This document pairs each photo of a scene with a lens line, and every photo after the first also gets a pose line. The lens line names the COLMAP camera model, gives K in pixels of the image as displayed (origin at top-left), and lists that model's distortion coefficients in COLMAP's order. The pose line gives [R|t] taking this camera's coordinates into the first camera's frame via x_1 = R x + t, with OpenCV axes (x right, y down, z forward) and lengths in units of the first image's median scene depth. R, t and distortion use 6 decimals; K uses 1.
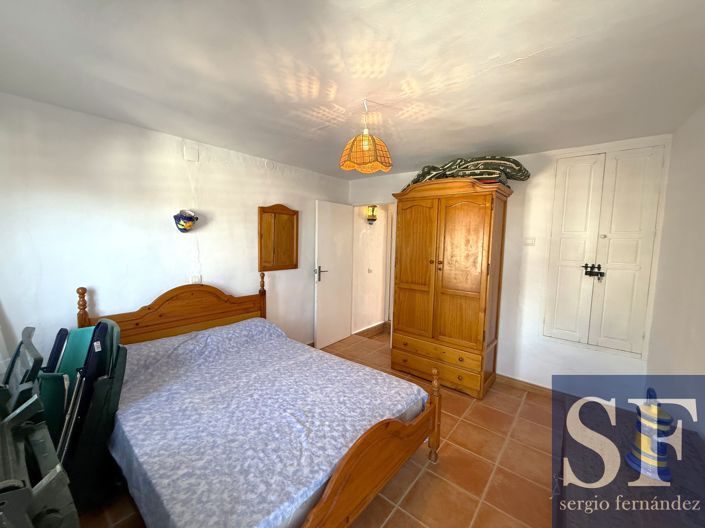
lens RADIAL K [[282.0, 0, 352.7], [0, 282.0, 262.8], [0, 0, 1]] dist [-0.000018, -0.000003]
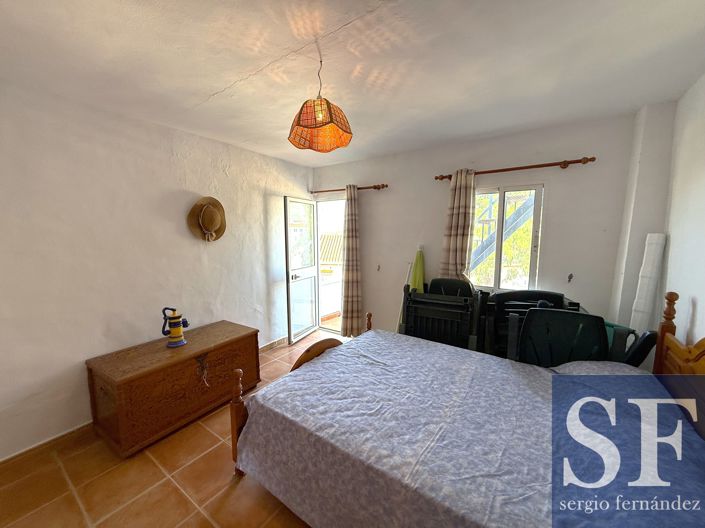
lens RADIAL K [[282.0, 0, 353.2], [0, 282.0, 263.4], [0, 0, 1]] dist [-0.000018, -0.000003]
pose [[-0.995820, -0.009169, -0.090878, 0.020170], [-0.025987, 0.982271, 0.185654, -0.146130], [0.087564, 0.187240, -0.978404, 2.039500]]
